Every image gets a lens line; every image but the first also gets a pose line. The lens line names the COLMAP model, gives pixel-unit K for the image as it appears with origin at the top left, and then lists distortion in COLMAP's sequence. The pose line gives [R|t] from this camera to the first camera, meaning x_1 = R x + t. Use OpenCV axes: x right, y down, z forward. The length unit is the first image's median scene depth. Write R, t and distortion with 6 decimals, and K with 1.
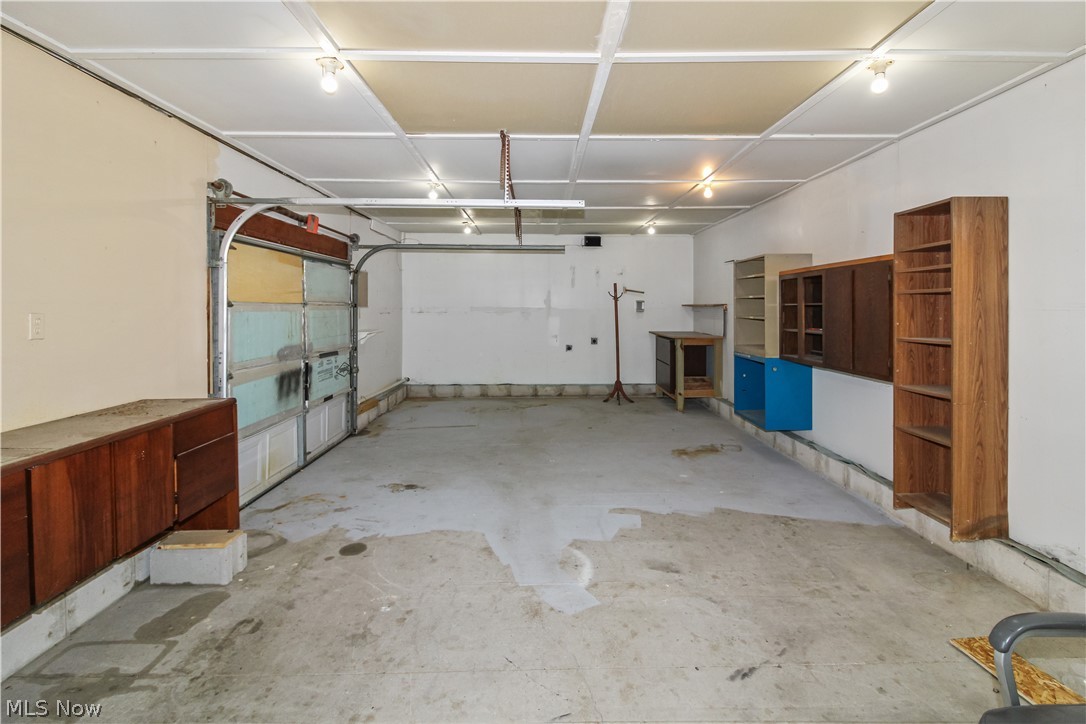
lens RADIAL K [[519.0, 0, 542.0], [0, 519.0, 309.8], [0, 0, 1]] dist [0.002869, -0.007137]
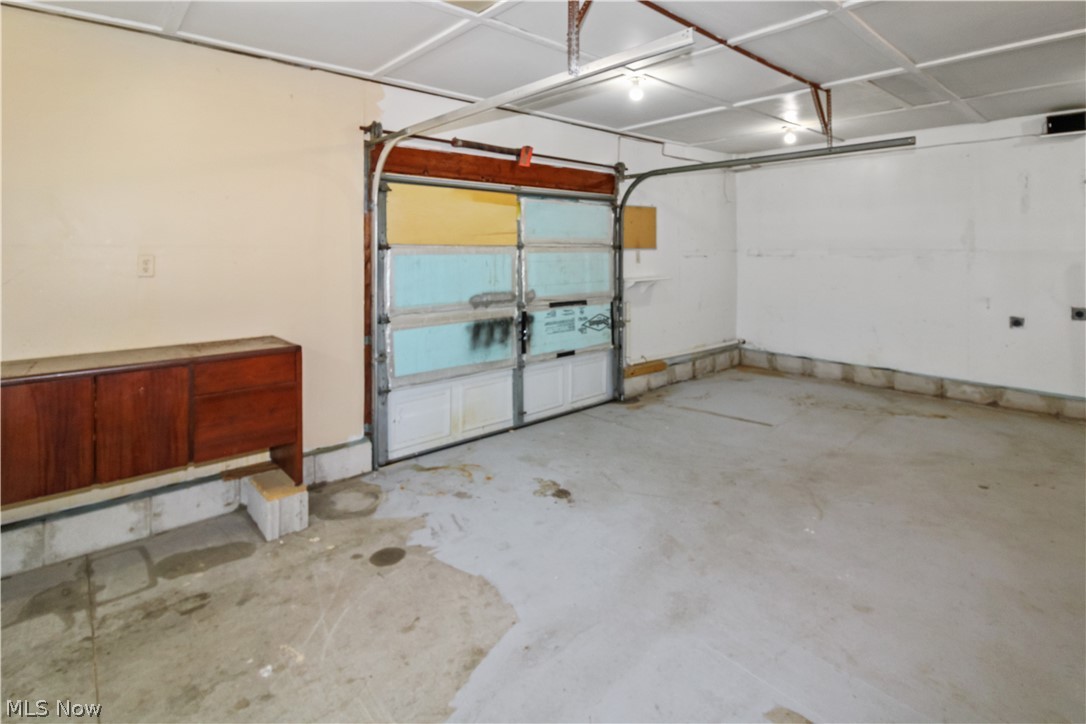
lens RADIAL K [[534.7, 0, 541.3], [0, 534.7, 246.6], [0, 0, 1]] dist [-0.001086, -0.001642]
pose [[0.650467, -0.003520, -0.759526, 0.301284], [-0.002721, 0.999972, -0.006965, -0.004144], [0.759530, 0.006597, 0.650439, 0.476936]]
